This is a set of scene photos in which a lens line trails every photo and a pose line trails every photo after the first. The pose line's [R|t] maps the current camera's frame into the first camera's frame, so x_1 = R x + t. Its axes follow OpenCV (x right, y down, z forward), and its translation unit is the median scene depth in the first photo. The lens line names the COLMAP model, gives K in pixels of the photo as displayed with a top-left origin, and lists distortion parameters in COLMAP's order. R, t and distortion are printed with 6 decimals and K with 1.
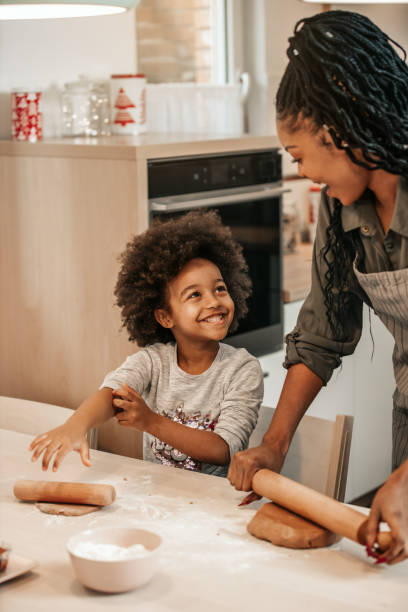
lens RADIAL K [[1282.2, 0, 204.0], [0, 1282.2, 306.0], [0, 0, 1]] dist [-0.274795, 0.075457]
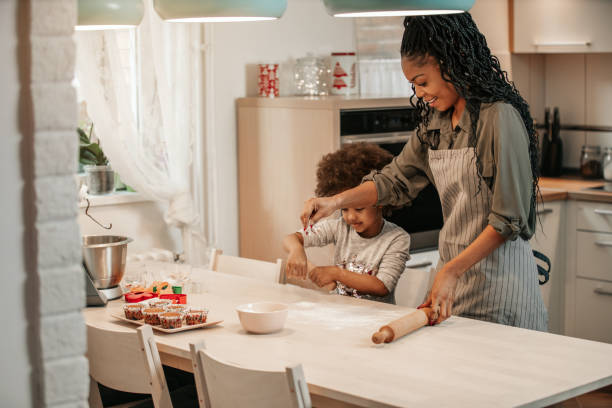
lens RADIAL K [[1282.2, 0, 306.0], [0, 1282.2, 204.0], [0, 0, 1]] dist [-0.274795, 0.075457]
pose [[0.984116, 0.022930, -0.176040, 0.161508], [-0.033516, 0.997789, -0.057397, 0.073428], [0.174335, 0.062386, 0.982708, -0.420625]]
